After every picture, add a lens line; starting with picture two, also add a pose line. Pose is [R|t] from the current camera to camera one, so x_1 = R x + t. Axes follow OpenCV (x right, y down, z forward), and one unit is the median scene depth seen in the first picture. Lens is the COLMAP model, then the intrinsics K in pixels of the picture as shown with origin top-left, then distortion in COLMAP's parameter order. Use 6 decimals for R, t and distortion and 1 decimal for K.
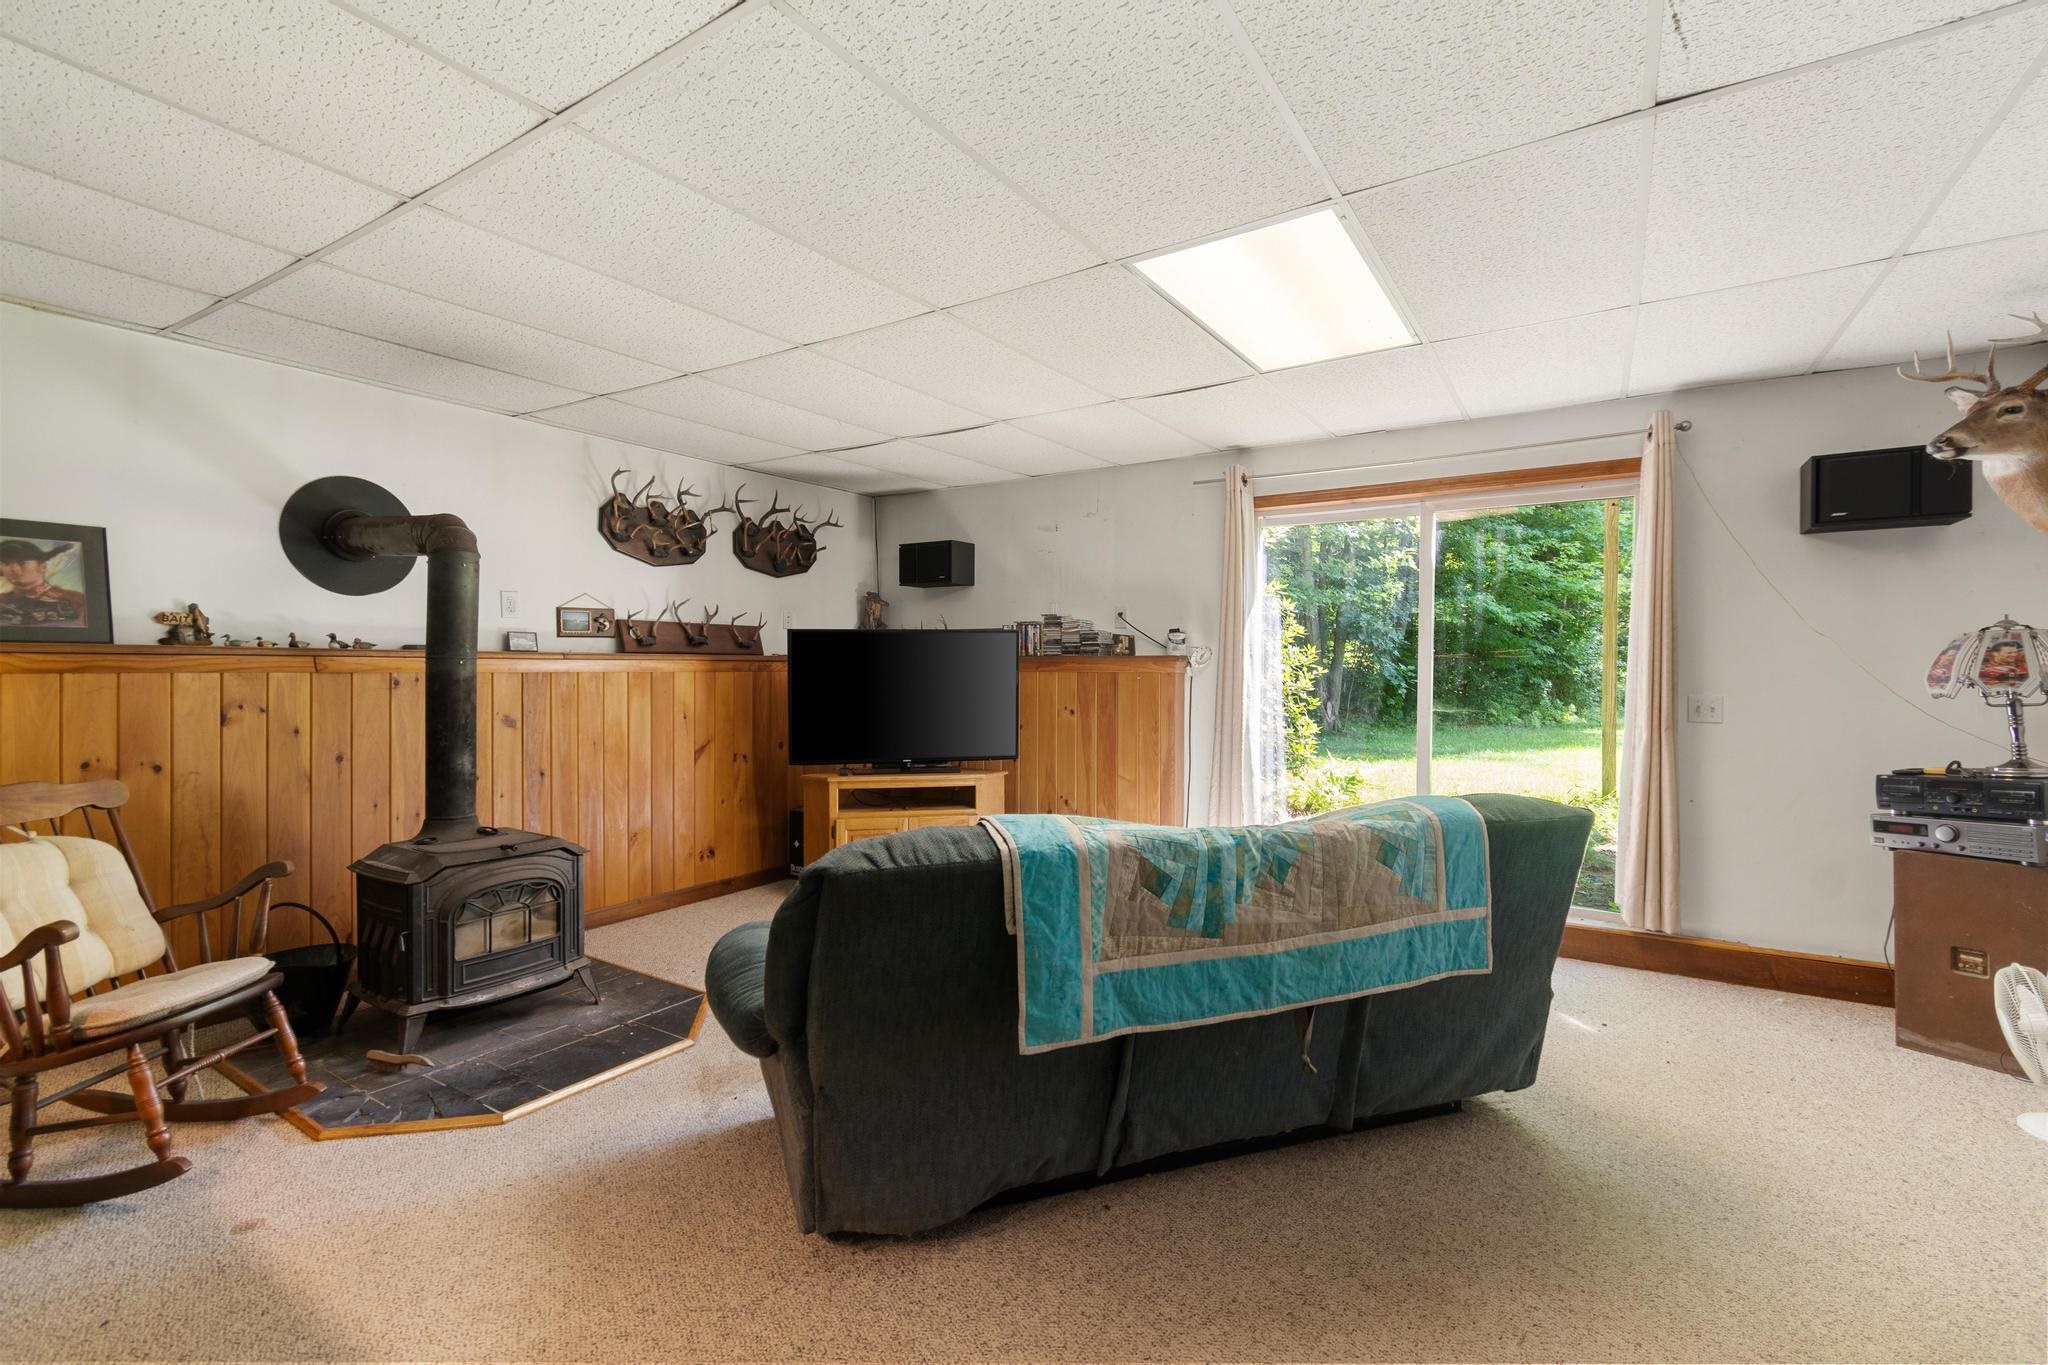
lens RADIAL K [[903.0, 0, 1049.8], [0, 903.0, 678.9], [0, 0, 1]] dist [0.004217, -0.003092]
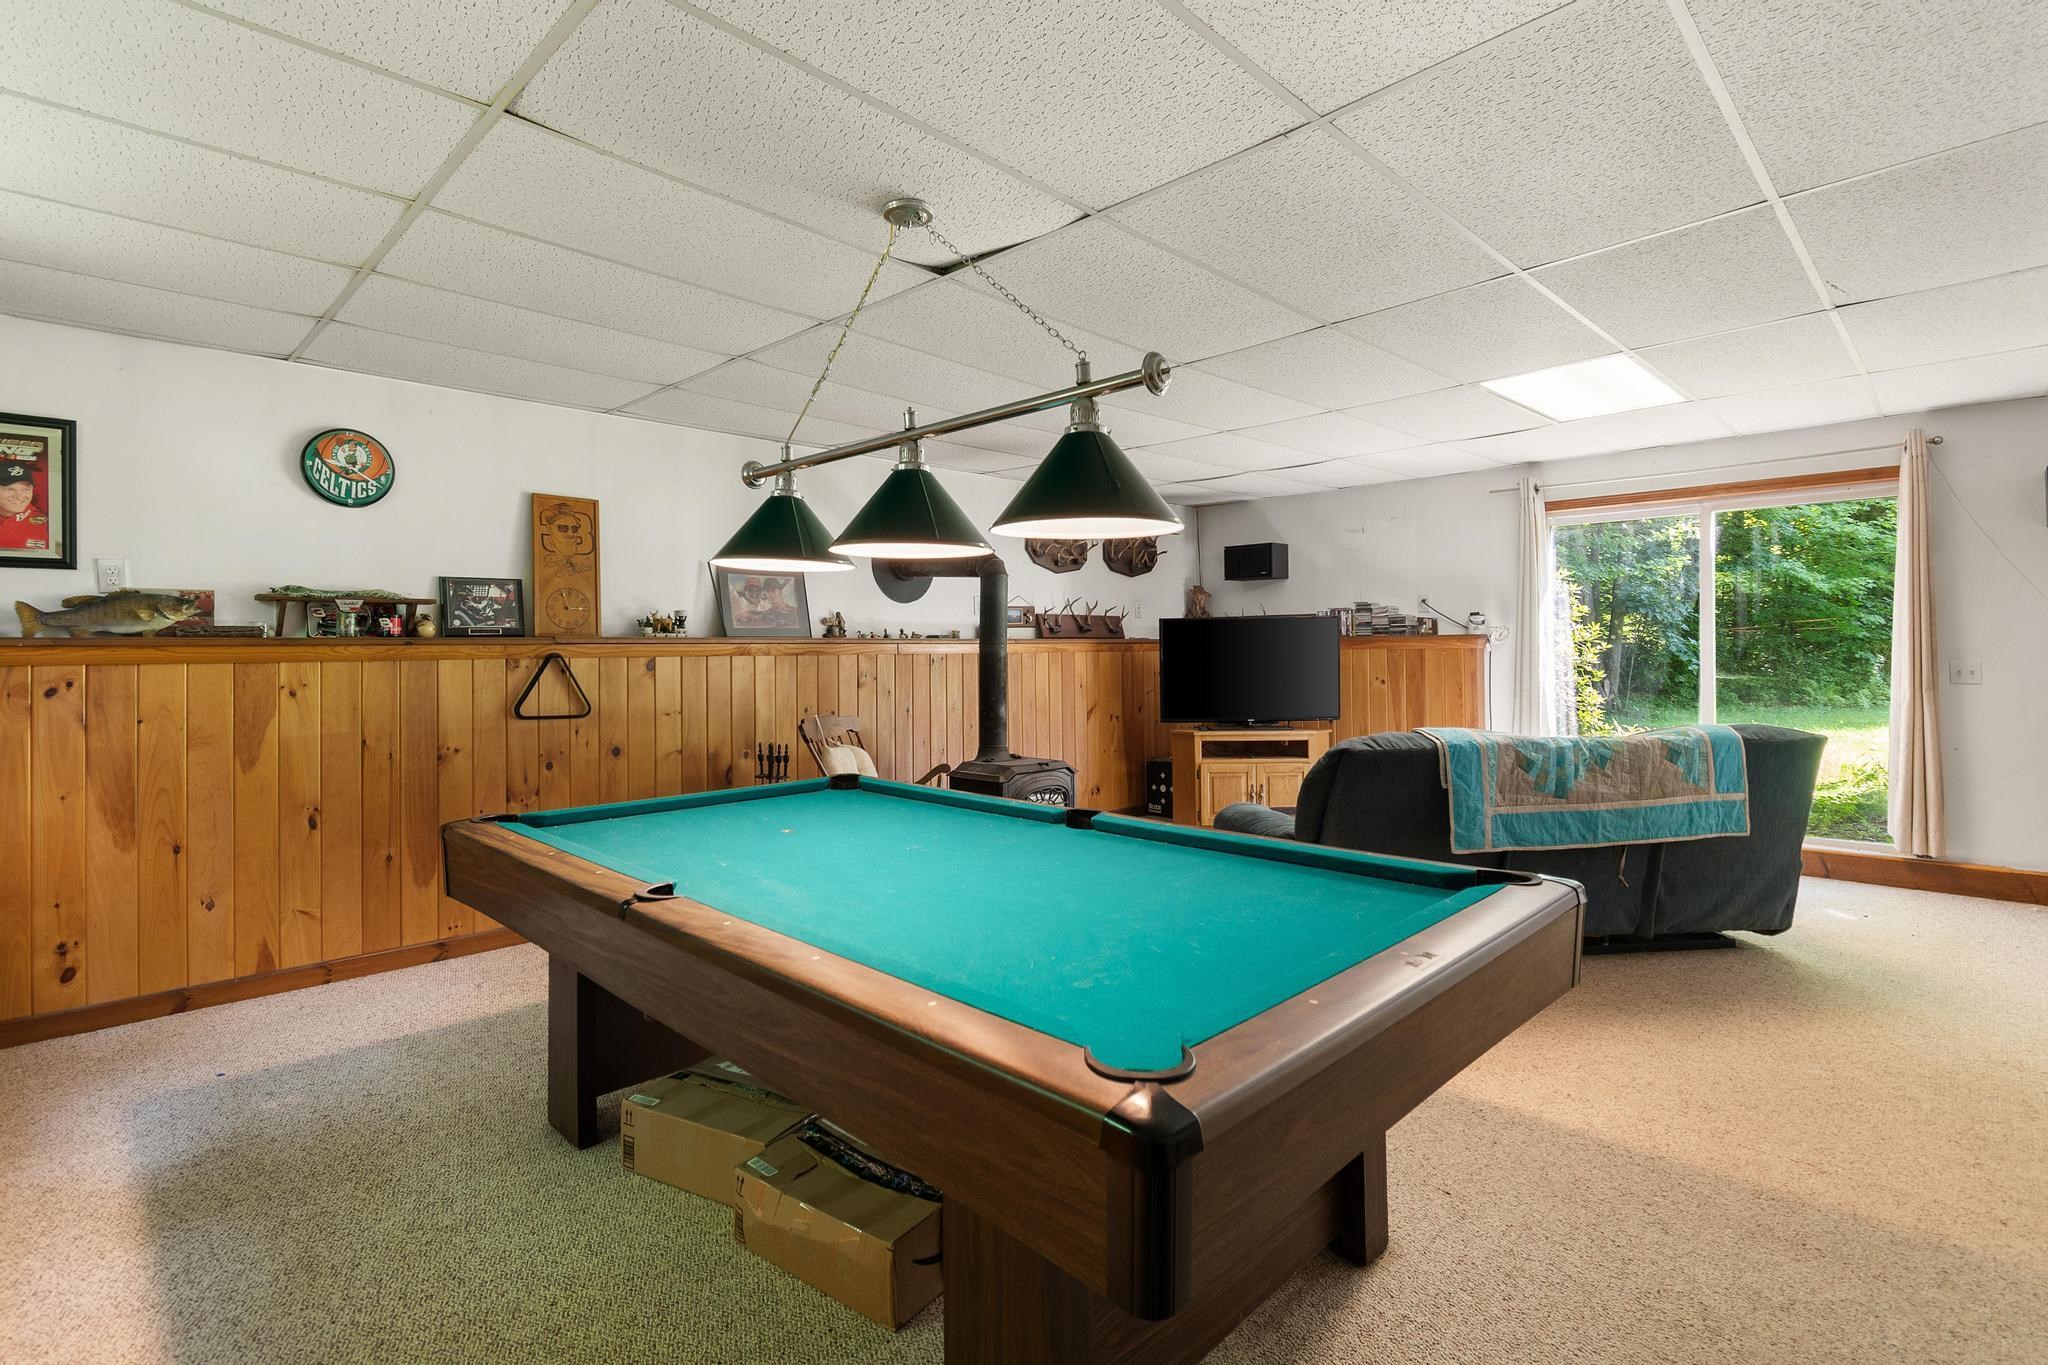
lens RADIAL K [[985.0, 0, 1028.1], [0, 985.0, 635.2], [0, 0, 1]] dist [0.003299, -0.005356]
pose [[0.974964, -0.014897, -0.221864, -0.206828], [0.008976, 0.999577, -0.027674, 0.009017], [0.222183, 0.024990, 0.974685, -0.568480]]
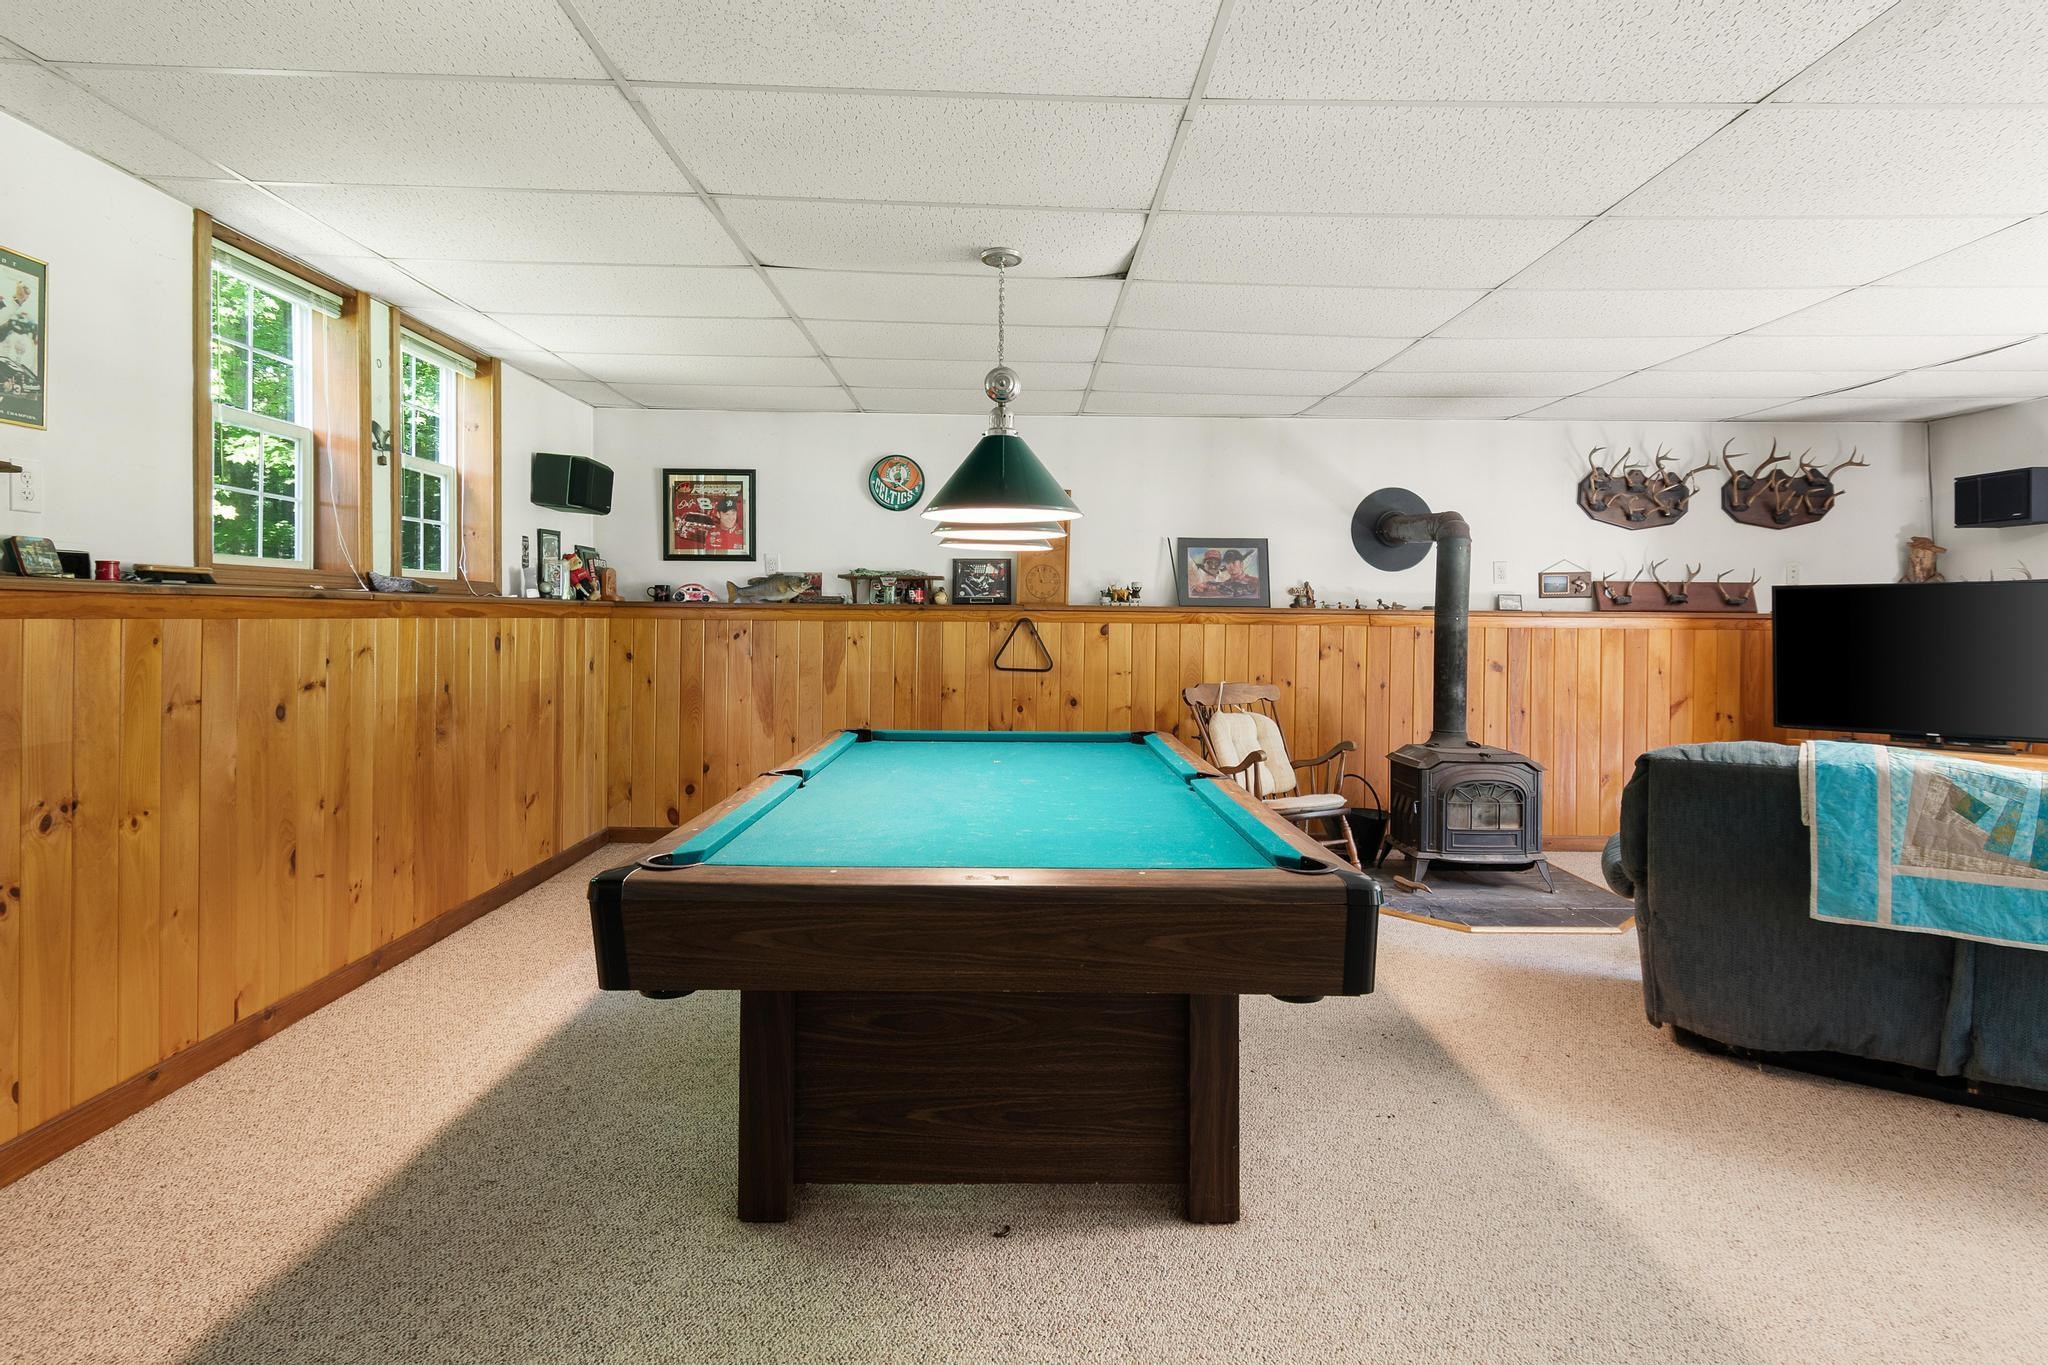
lens RADIAL K [[1070.9, 0, 993.4], [0, 1070.9, 617.7], [0, 0, 1]] dist [0.006938, -0.003790]
pose [[0.524551, 0.000352, -0.851379, 0.326753], [-0.019865, 0.999733, -0.011826, 0.011869], [0.851147, 0.023117, 0.524418, -0.404960]]
